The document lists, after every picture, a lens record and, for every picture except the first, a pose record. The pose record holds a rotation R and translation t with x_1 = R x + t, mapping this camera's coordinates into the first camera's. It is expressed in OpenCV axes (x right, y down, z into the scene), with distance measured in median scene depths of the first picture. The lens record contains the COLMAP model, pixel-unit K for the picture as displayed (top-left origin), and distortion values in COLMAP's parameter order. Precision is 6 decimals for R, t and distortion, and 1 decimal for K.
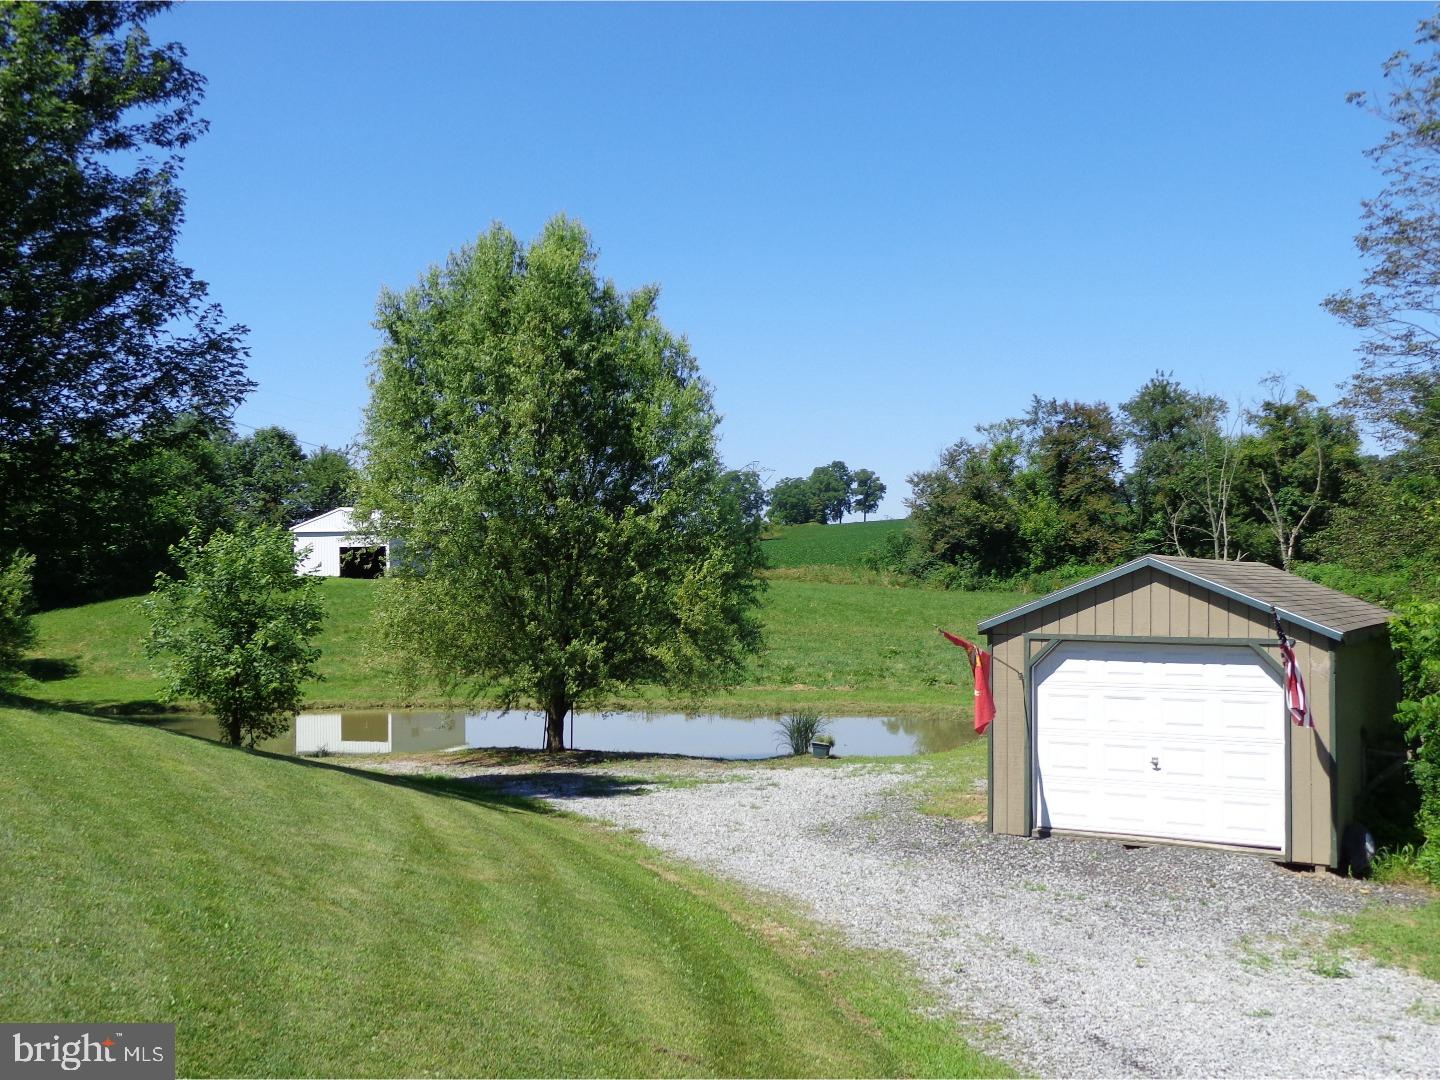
lens RADIAL K [[1476.0, 0, 726.0], [0, 1476.0, 546.6], [0, 0, 1]] dist [0.003924, 0.000000]
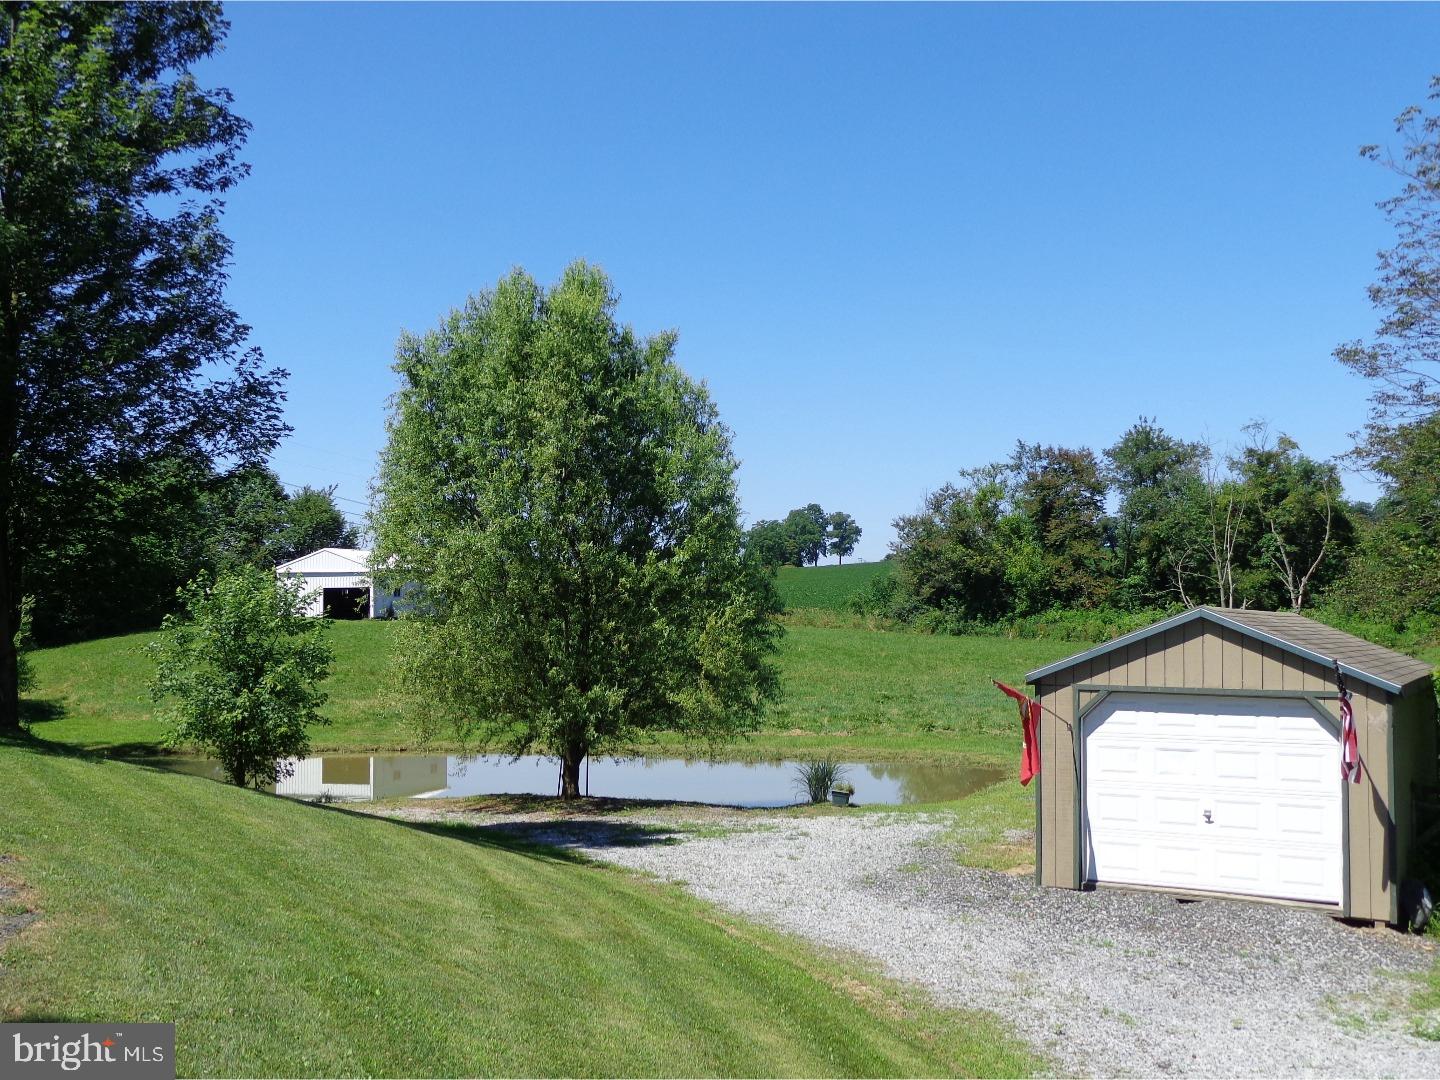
lens RADIAL K [[1476.0, 0, 714.4], [0, 1476.0, 540.4], [0, 0, 1]] dist [0.003924, 0.000000]
pose [[0.999927, 0.005882, 0.010542, -0.030749], [-0.005536, 0.999453, -0.032611, -0.002474], [-0.010728, 0.032551, 0.999413, 0.003731]]
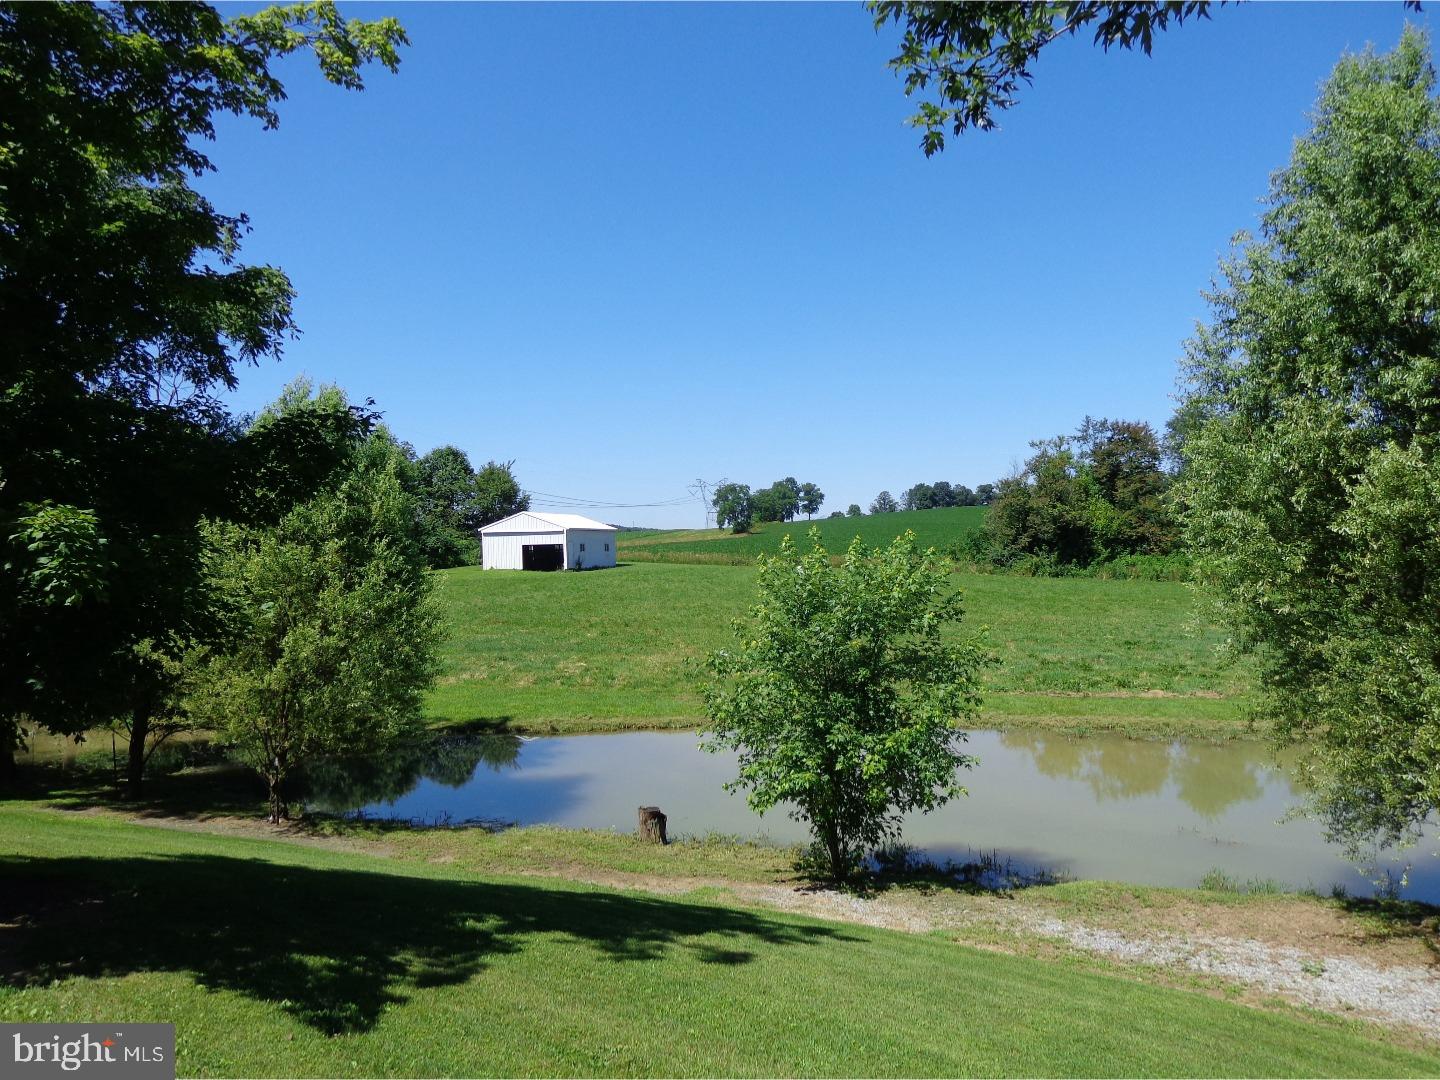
lens RADIAL K [[1005.2, 0, 715.1], [0, 1005.2, 539.8], [0, 0, 1]] dist [0.005685, -0.003646]
pose [[0.999425, -0.007593, 0.033038, -0.474642], [0.007515, 0.999969, 0.002483, -0.016005], [-0.033056, -0.002233, 0.999451, 0.654777]]
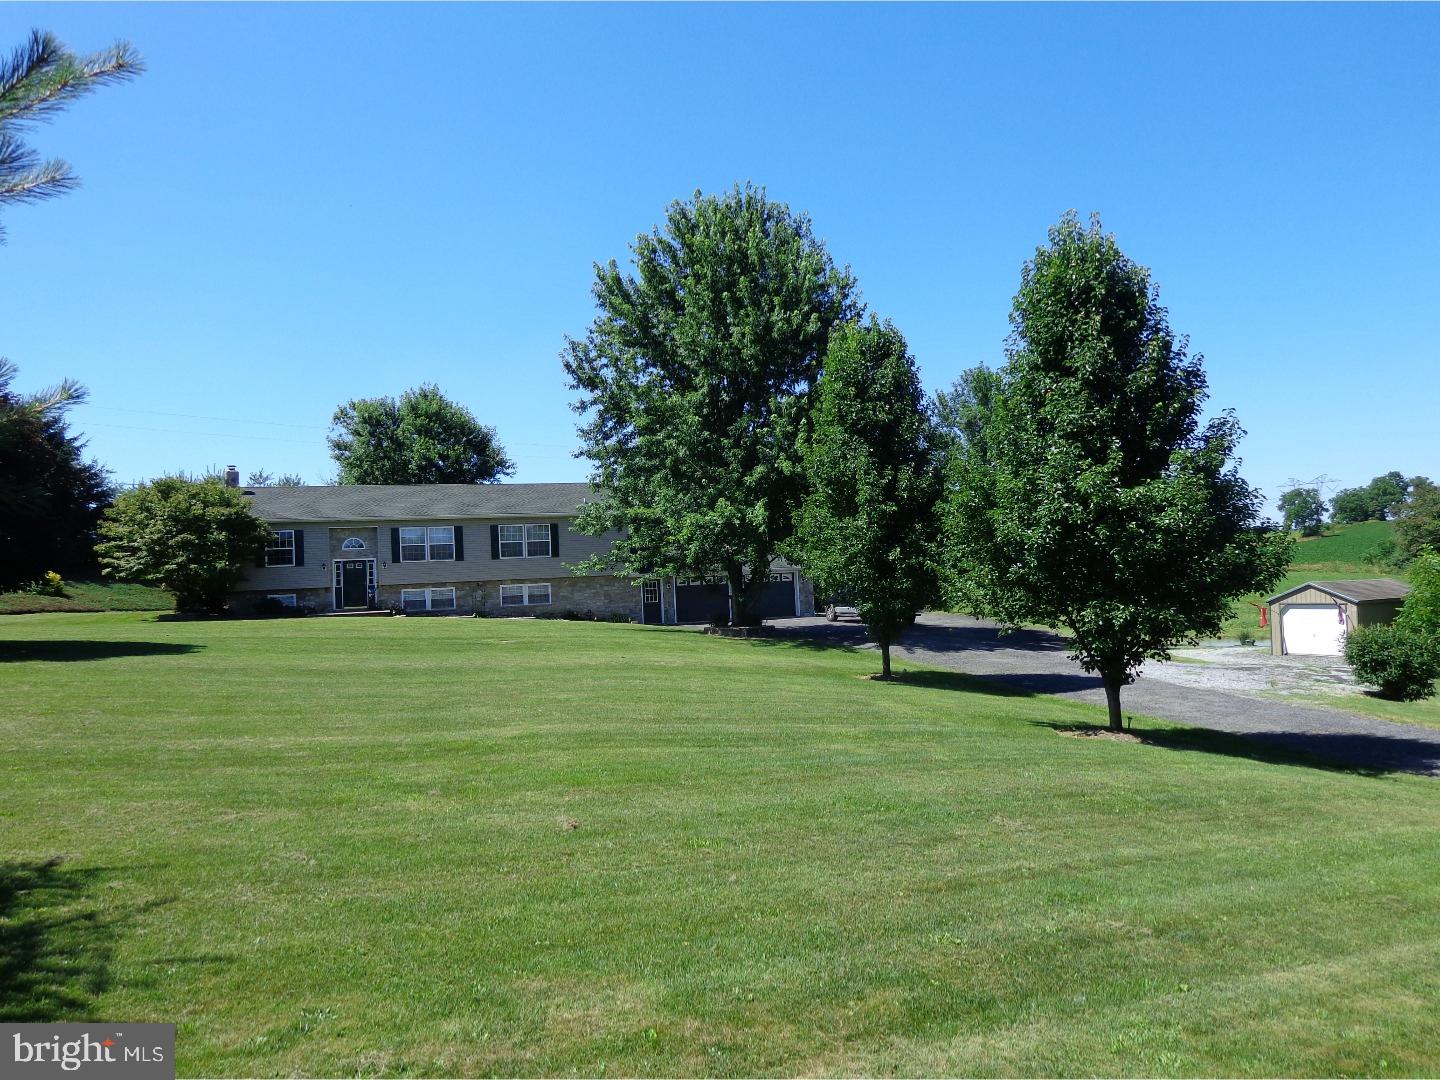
lens RADIAL K [[1005.2, 0, 727.2], [0, 1005.2, 545.1], [0, 0, 1]] dist [0.005685, -0.003646]
pose [[0.863649, -0.046110, -0.501980, 0.174174], [0.043782, 0.998906, -0.016429, -0.066649], [0.502189, -0.007789, 0.864723, -1.201736]]
